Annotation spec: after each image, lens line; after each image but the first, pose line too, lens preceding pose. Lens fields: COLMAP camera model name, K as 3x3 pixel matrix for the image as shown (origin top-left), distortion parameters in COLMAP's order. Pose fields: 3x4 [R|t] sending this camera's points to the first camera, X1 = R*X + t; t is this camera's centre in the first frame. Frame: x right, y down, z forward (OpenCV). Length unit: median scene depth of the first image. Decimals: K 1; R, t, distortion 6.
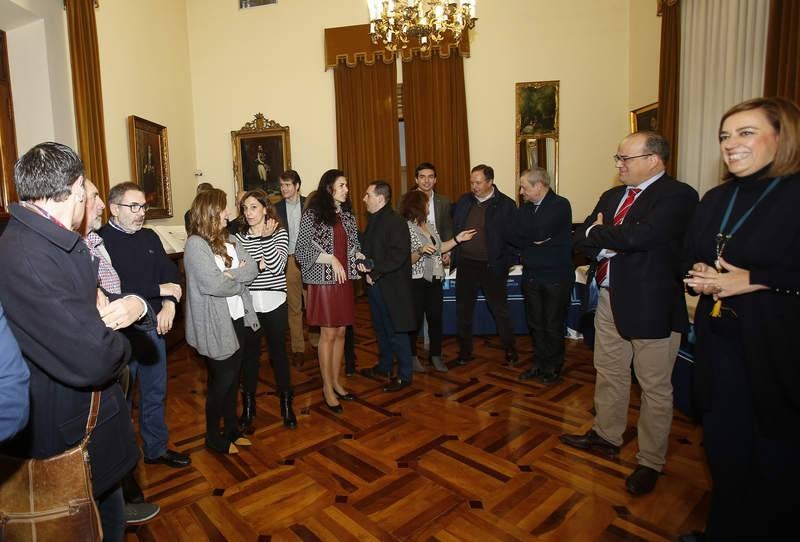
lens RADIAL K [[465.6, 0, 285.3], [0, 465.6, 252.5], [0, 0, 1]] dist [-0.086662, 0.041470]
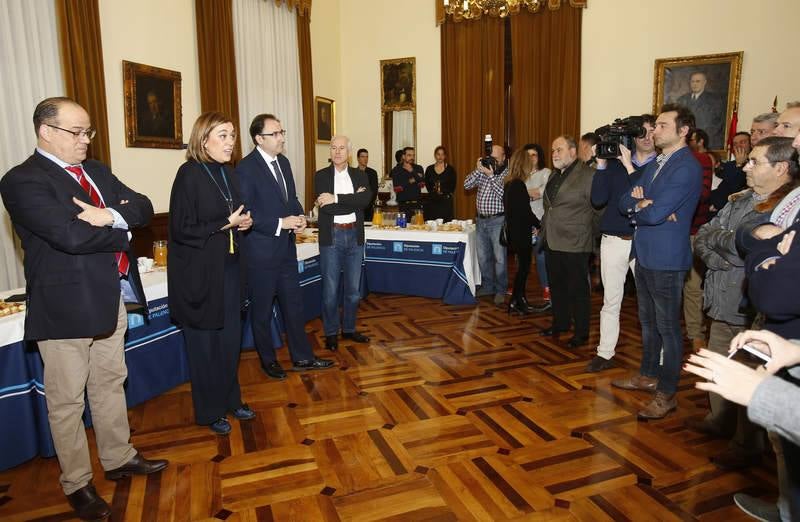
lens RADIAL K [[531.9, 0, 397.1], [0, 531.9, 240.0], [0, 0, 1]] dist [-0.002810, 0.003114]
pose [[-0.968610, 0.038212, 0.245632, -0.004701], [0.095748, 0.969226, 0.226788, -0.116700], [-0.229407, 0.243188, -0.942461, 1.149948]]
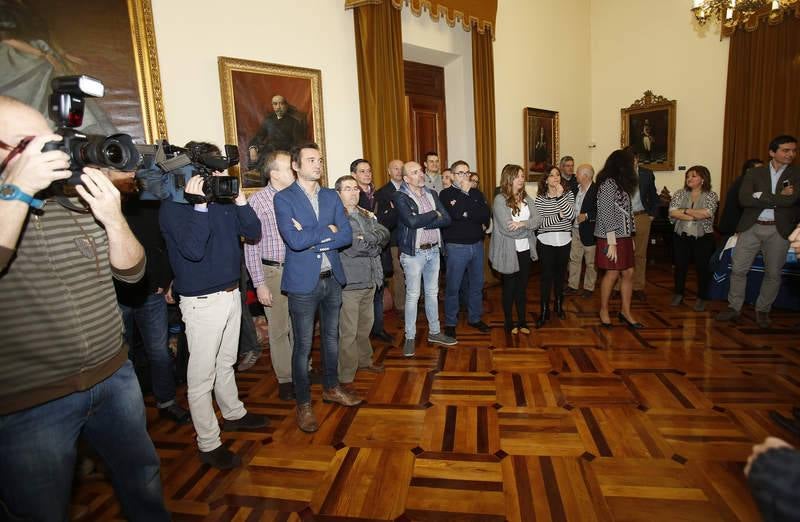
lens RADIAL K [[383.3, 0, 421.1], [0, 383.3, 237.7], [0, 0, 1]] dist [-0.060928, 0.023321]
pose [[0.735221, 0.116565, -0.667730, 0.376224], [-0.061859, 0.992530, 0.105154, -0.007440], [0.674999, -0.036006, 0.736939, -0.138507]]
